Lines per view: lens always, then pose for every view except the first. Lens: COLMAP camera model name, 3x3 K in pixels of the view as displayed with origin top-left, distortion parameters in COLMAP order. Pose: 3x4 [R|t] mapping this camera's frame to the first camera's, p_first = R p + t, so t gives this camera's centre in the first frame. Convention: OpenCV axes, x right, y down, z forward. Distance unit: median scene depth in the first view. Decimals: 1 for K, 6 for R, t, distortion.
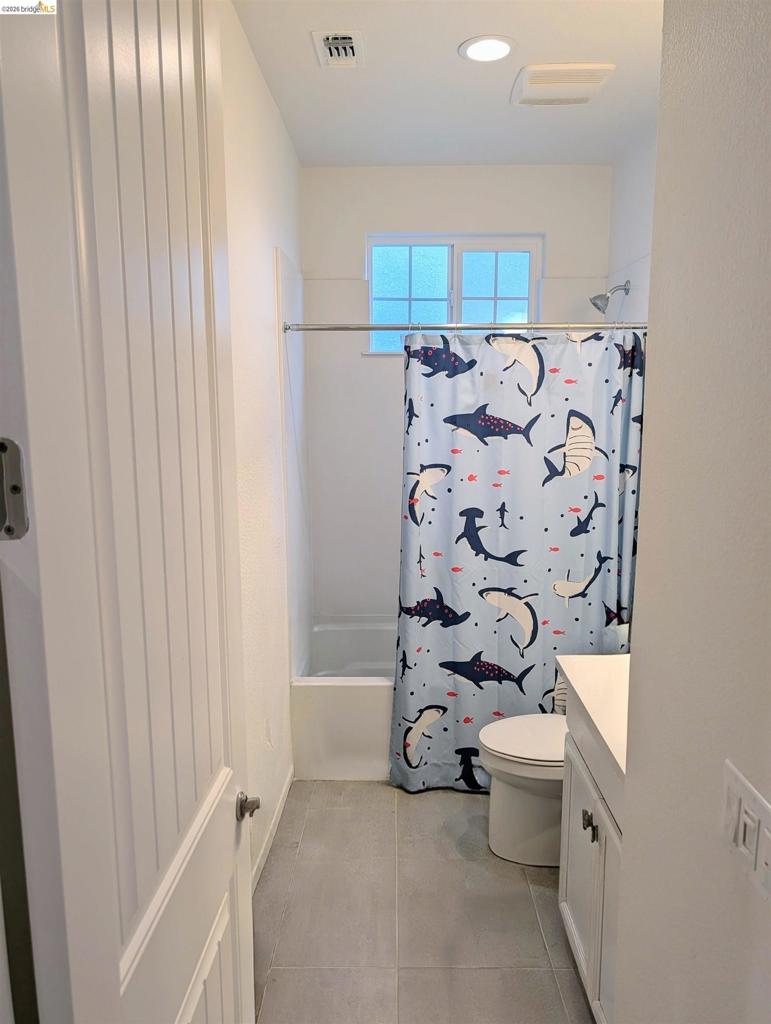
lens RADIAL K [[724.9, 0, 384.3], [0, 724.9, 511.7], [0, 0, 1]] dist [0.006990, 0.000106]
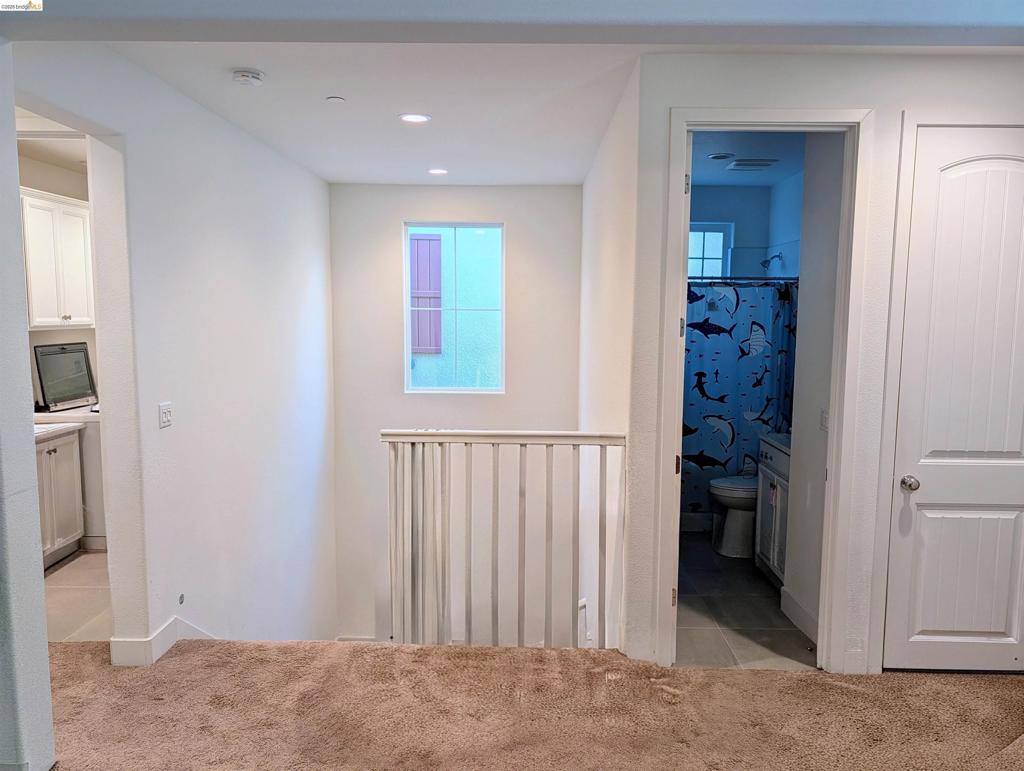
lens RADIAL K [[724.9, 0, 515.5], [0, 724.9, 389.5], [0, 0, 1]] dist [0.006990, 0.000106]
pose [[0.999873, 0.013339, 0.008668, -0.380335], [-0.012835, 0.998358, -0.055822, 0.153729], [-0.009398, 0.055704, 0.998403, -0.891805]]
